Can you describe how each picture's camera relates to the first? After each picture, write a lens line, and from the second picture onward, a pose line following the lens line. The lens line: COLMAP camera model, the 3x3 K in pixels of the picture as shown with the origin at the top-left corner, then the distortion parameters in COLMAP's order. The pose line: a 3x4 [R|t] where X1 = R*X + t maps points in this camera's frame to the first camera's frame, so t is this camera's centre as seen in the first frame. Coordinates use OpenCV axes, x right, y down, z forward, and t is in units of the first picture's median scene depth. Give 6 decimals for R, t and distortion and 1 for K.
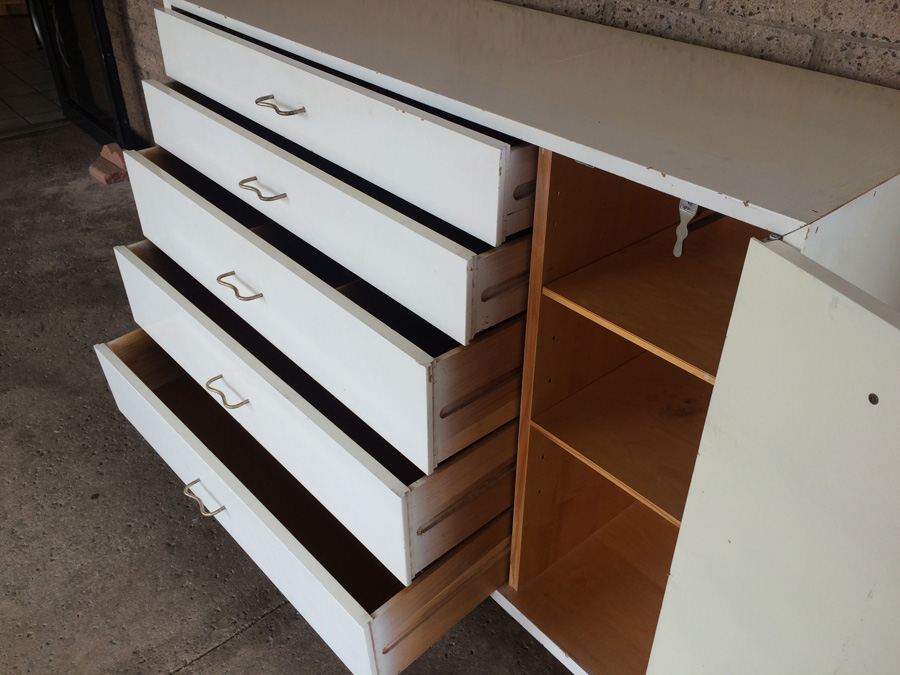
lens RADIAL K [[771.6, 0, 449.7], [0, 771.6, 334.8], [0, 0, 1]] dist [0.078500, -0.109505]
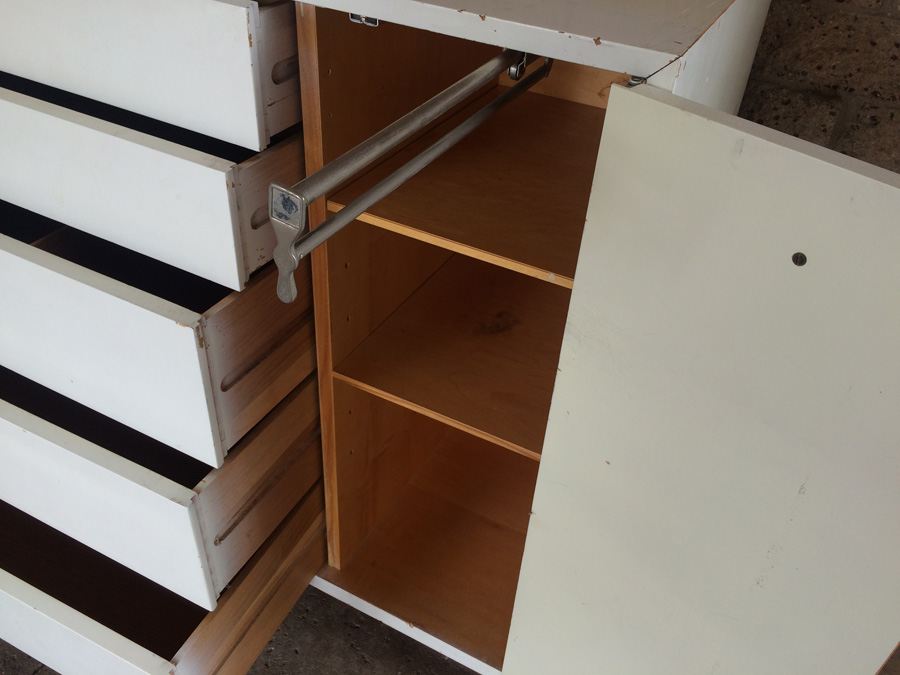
lens RADIAL K [[771.6, 0, 451.8], [0, 771.6, 333.2], [0, 0, 1]] dist [0.078500, -0.109505]
pose [[0.927552, -0.181130, 0.326863, -0.038892], [0.157691, 0.982705, 0.097077, 0.012322], [-0.338794, -0.038500, 0.940073, 0.200889]]
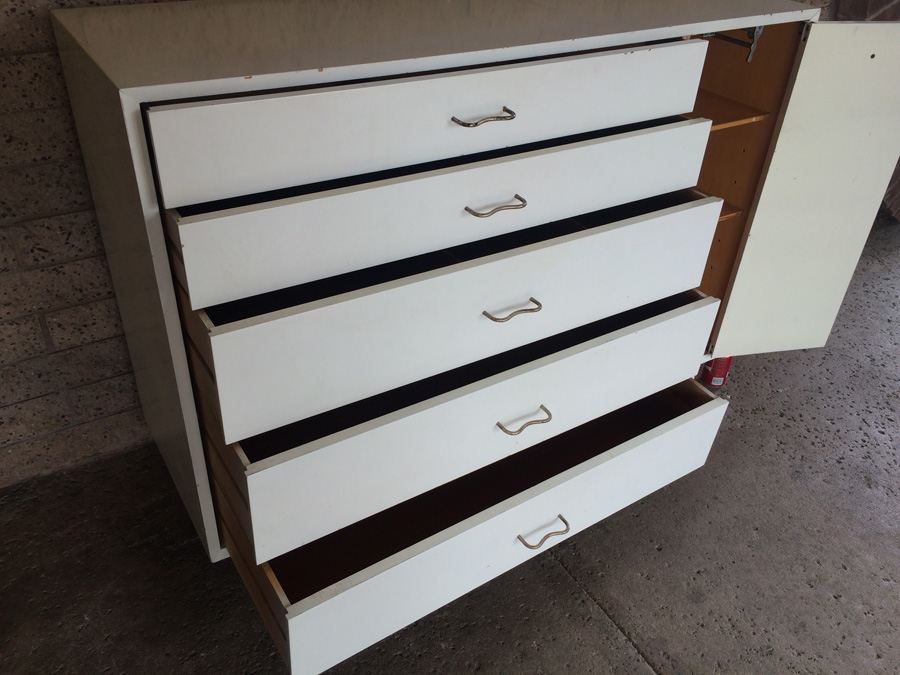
lens RADIAL K [[771.6, 0, 454.8], [0, 771.6, 332.5], [0, 0, 1]] dist [0.078500, -0.109505]
pose [[0.147419, -0.552187, 0.820584, -1.287521], [0.511803, 0.752525, 0.414443, -0.564468], [-0.846360, 0.358881, 0.393547, 0.821153]]
